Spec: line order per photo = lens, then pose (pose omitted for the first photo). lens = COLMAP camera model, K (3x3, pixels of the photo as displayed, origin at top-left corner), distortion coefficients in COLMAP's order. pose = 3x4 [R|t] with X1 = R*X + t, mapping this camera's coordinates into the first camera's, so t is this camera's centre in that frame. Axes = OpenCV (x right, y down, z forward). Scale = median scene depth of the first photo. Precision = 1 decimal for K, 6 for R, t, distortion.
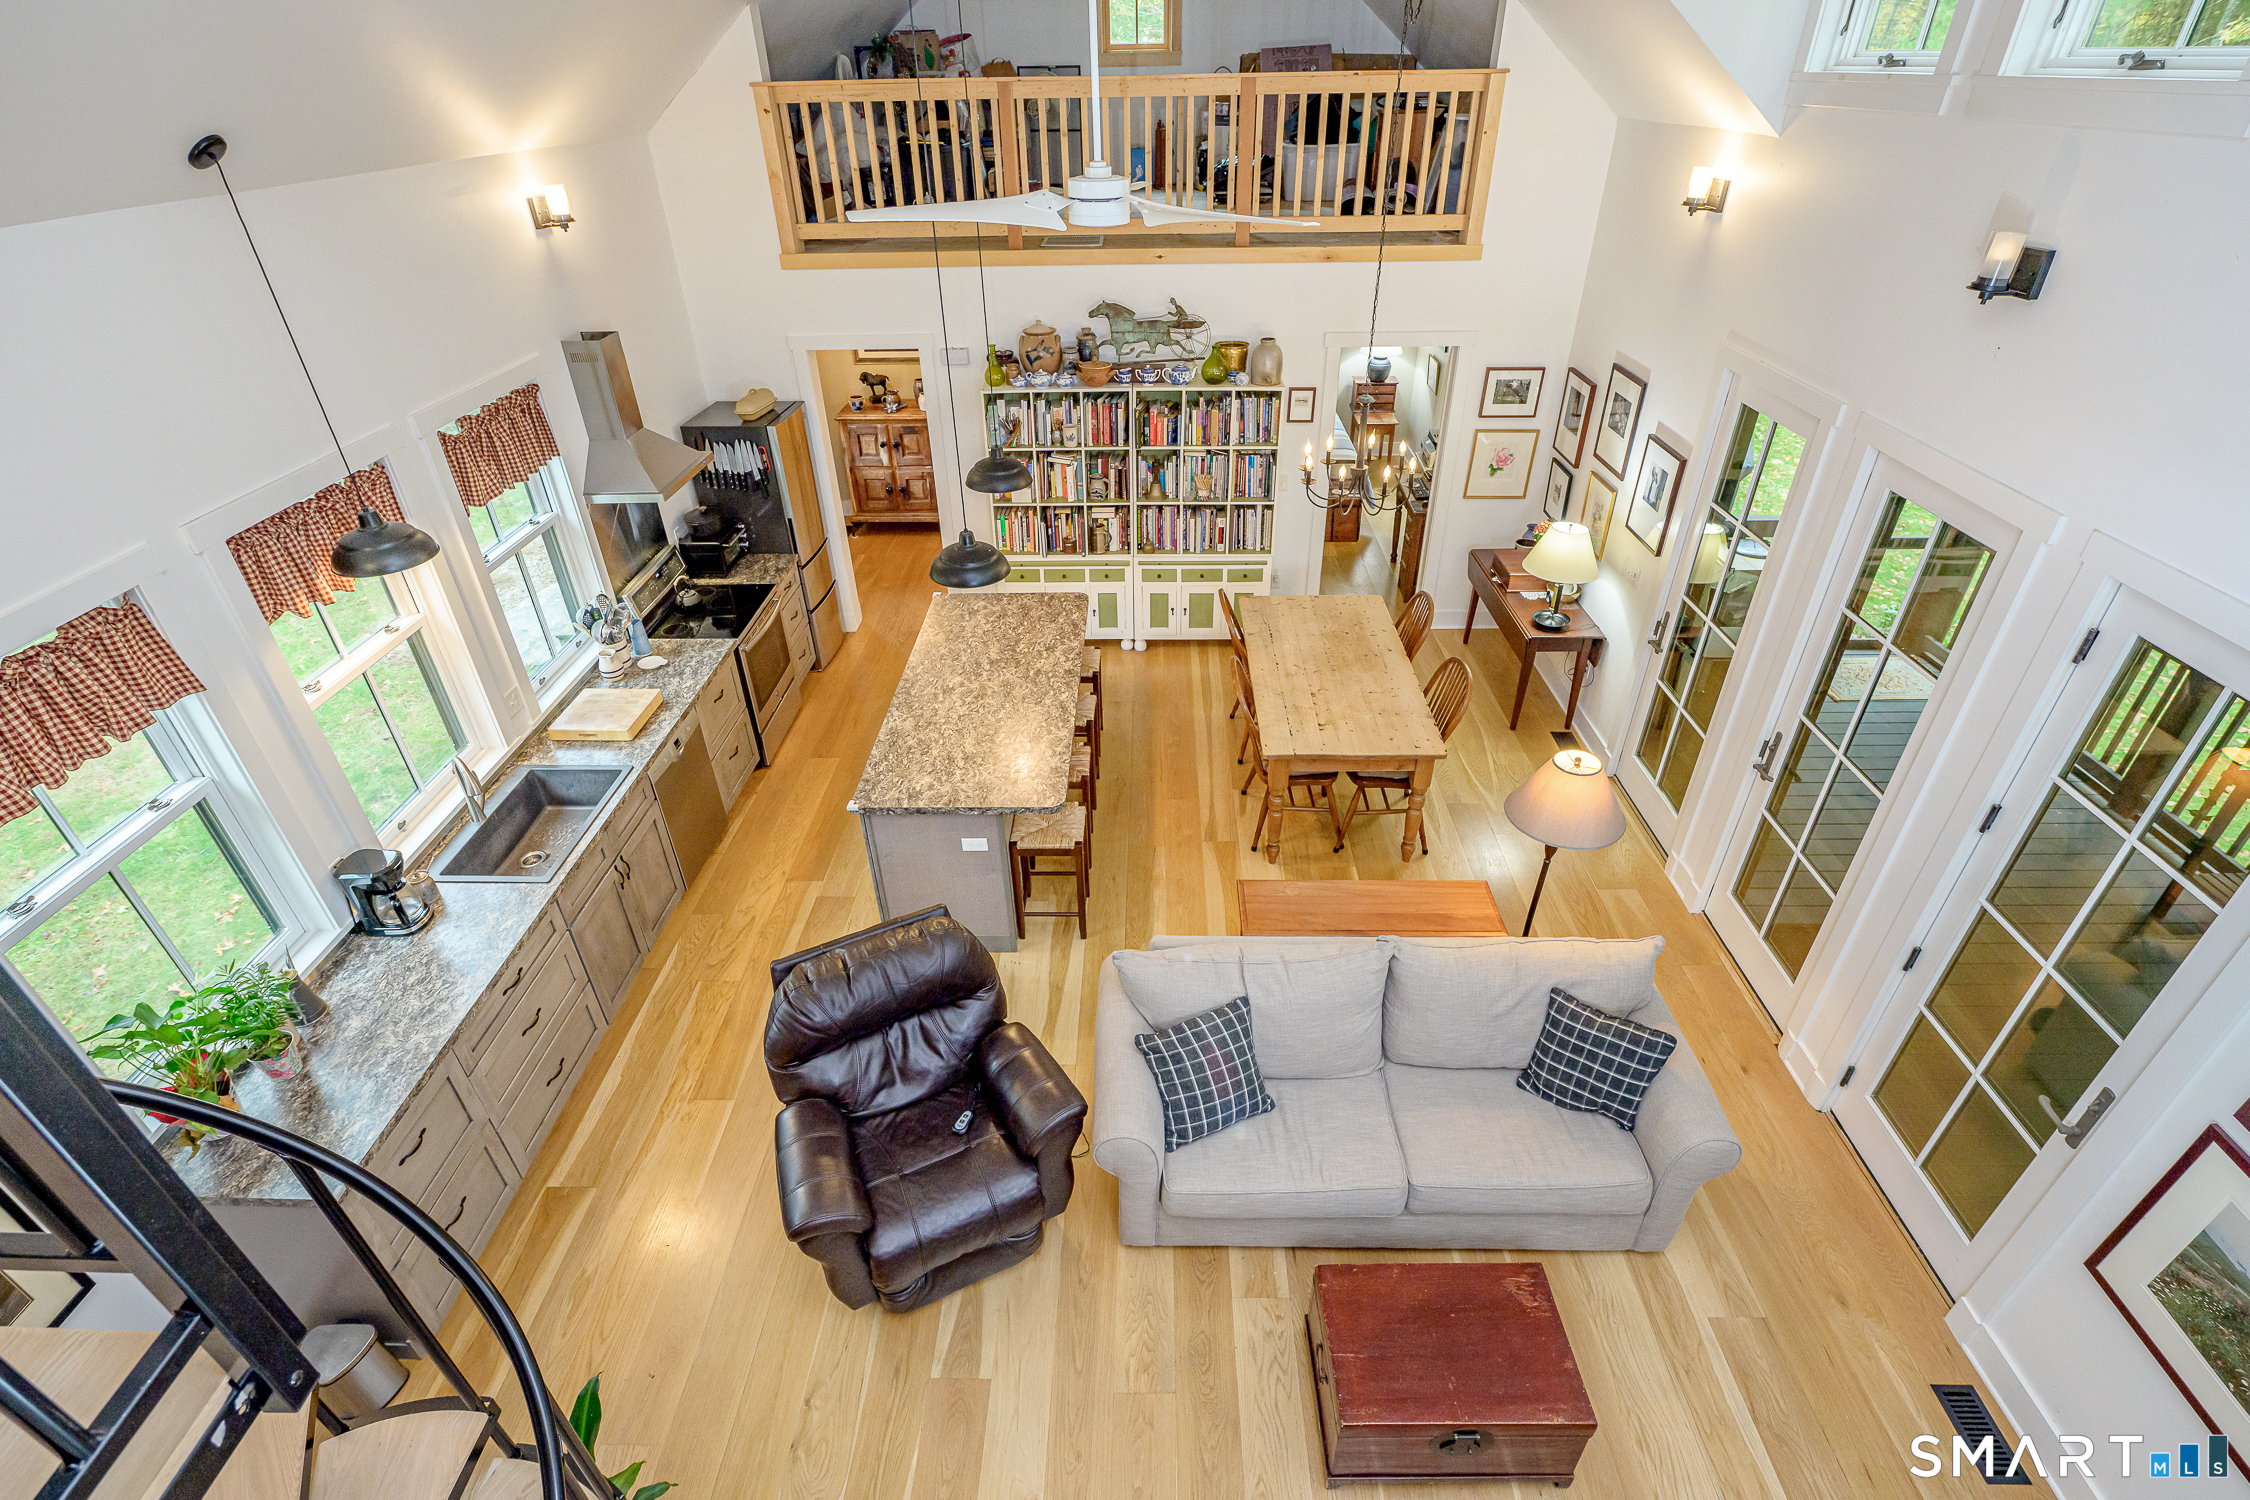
lens RADIAL K [[1050.3, 0, 1125.0], [0, 1050.3, 750.0], [0, 0, 1]] dist [-0.004318, -0.000725]
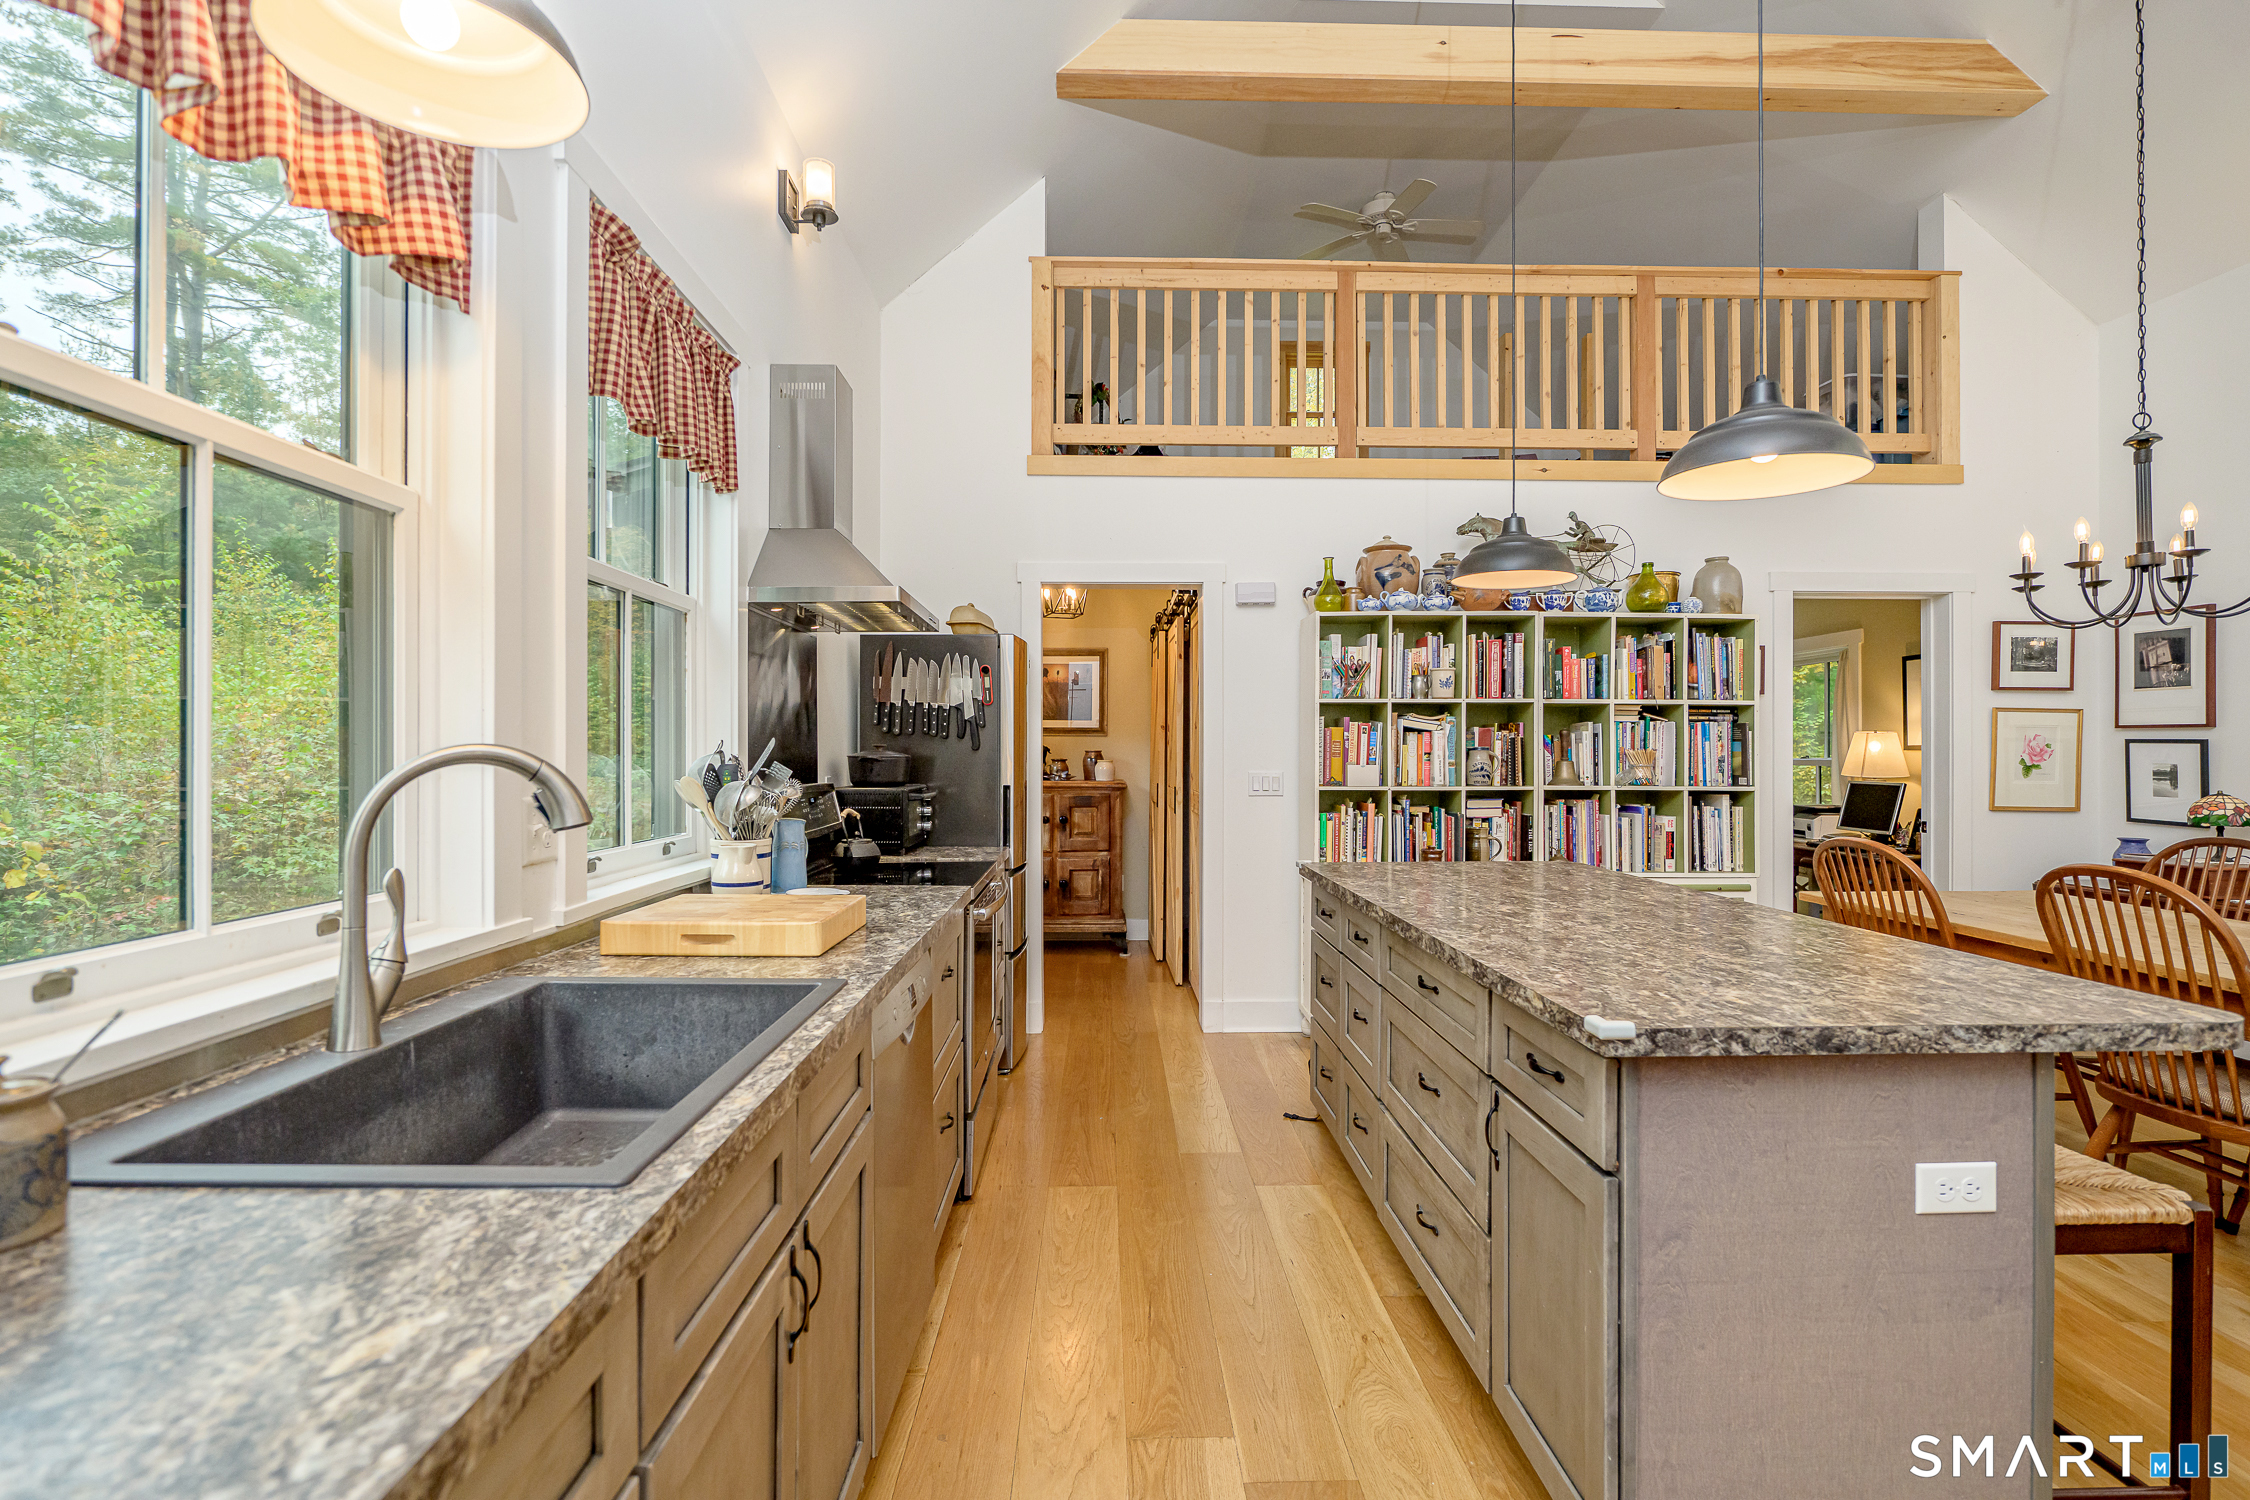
lens RADIAL K [[1080.6, 0, 1128.2], [0, 1080.6, 747.7], [0, 0, 1]] dist [-0.003993, 0.000439]
pose [[0.998498, 0.017290, 0.051991, -0.485998], [0.014592, 0.830715, -0.556506, 0.186477], [-0.052812, 0.556429, 0.829215, 0.806257]]
